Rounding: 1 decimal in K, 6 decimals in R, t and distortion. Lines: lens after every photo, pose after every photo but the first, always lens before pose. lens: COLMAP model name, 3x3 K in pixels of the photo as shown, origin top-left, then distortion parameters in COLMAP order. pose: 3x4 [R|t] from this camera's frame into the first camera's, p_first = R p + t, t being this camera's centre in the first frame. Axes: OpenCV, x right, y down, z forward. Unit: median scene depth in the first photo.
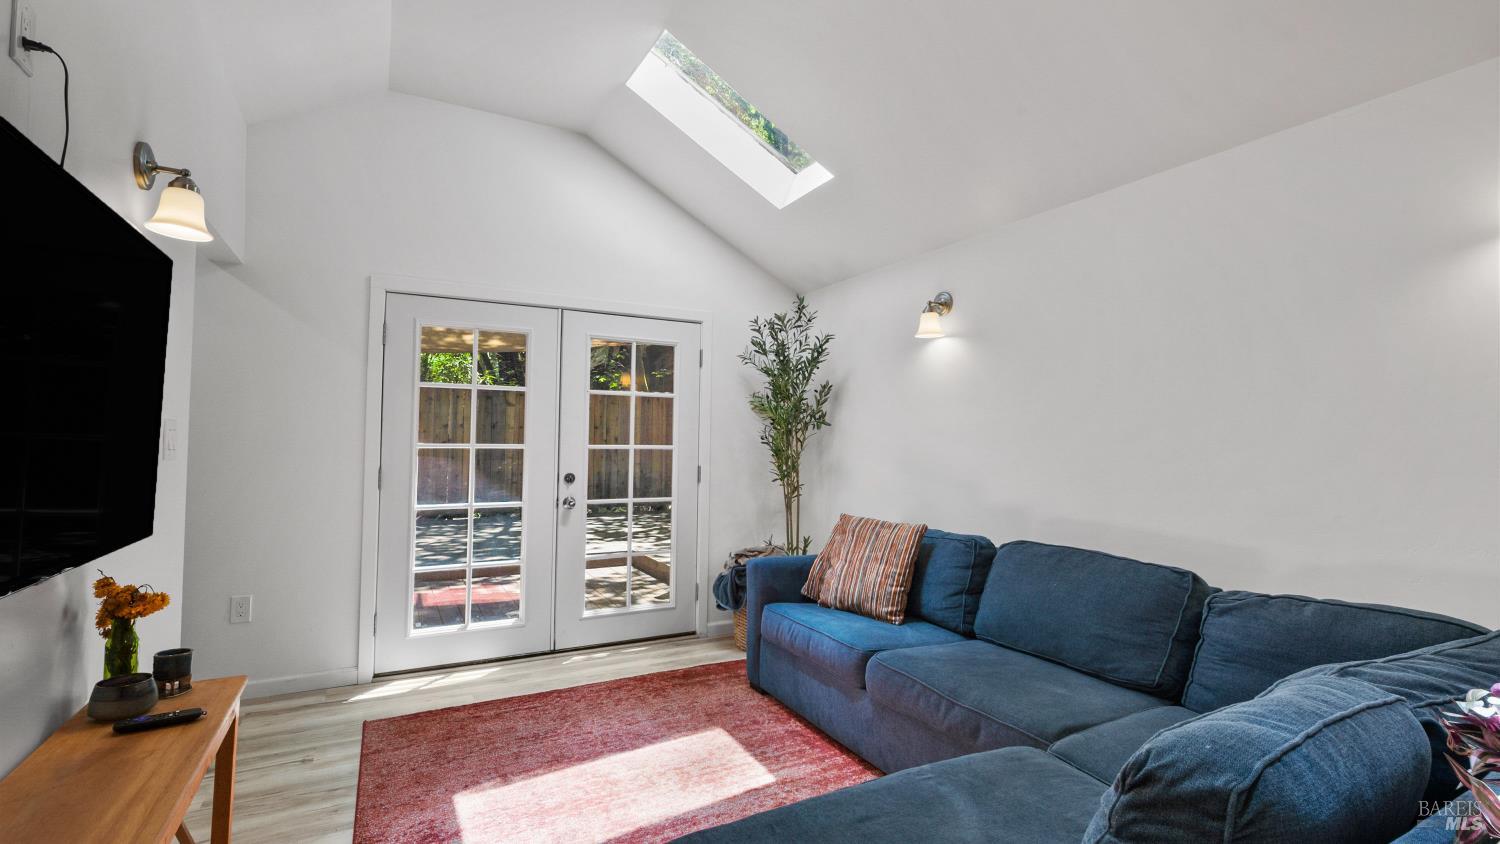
lens RADIAL K [[677.1, 0, 735.7], [0, 677.1, 415.2], [0, 0, 1]] dist [0.013381, -0.006599]
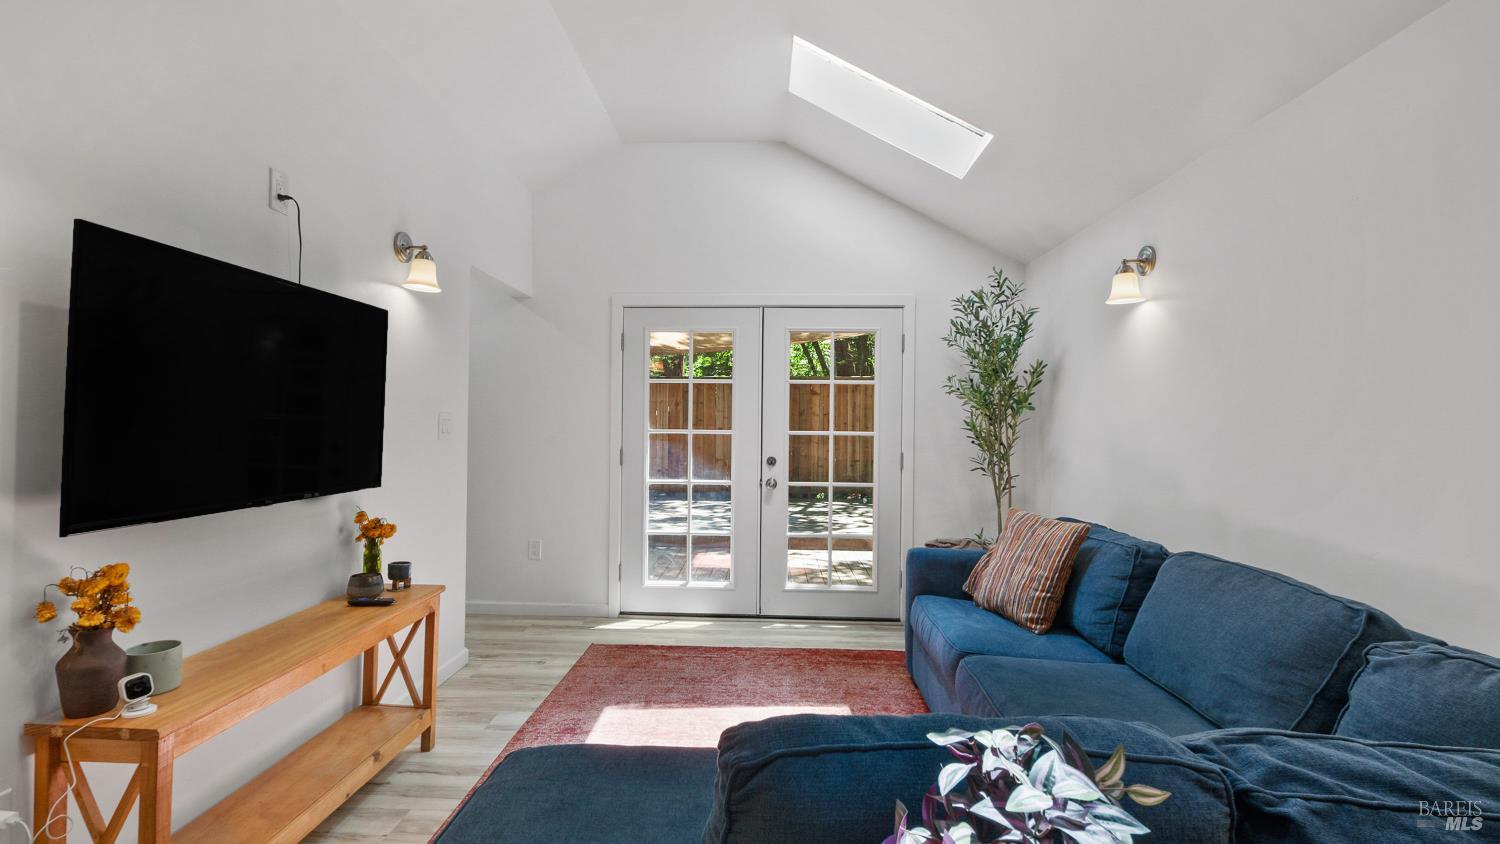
lens RADIAL K [[677.1, 0, 734.9], [0, 677.1, 414.2], [0, 0, 1]] dist [0.013381, -0.006599]
pose [[0.859307, -0.010028, -0.511361, 0.303334], [0.018983, 0.999744, 0.012294, 0.002399], [0.511107, -0.020271, 0.859278, 0.033333]]
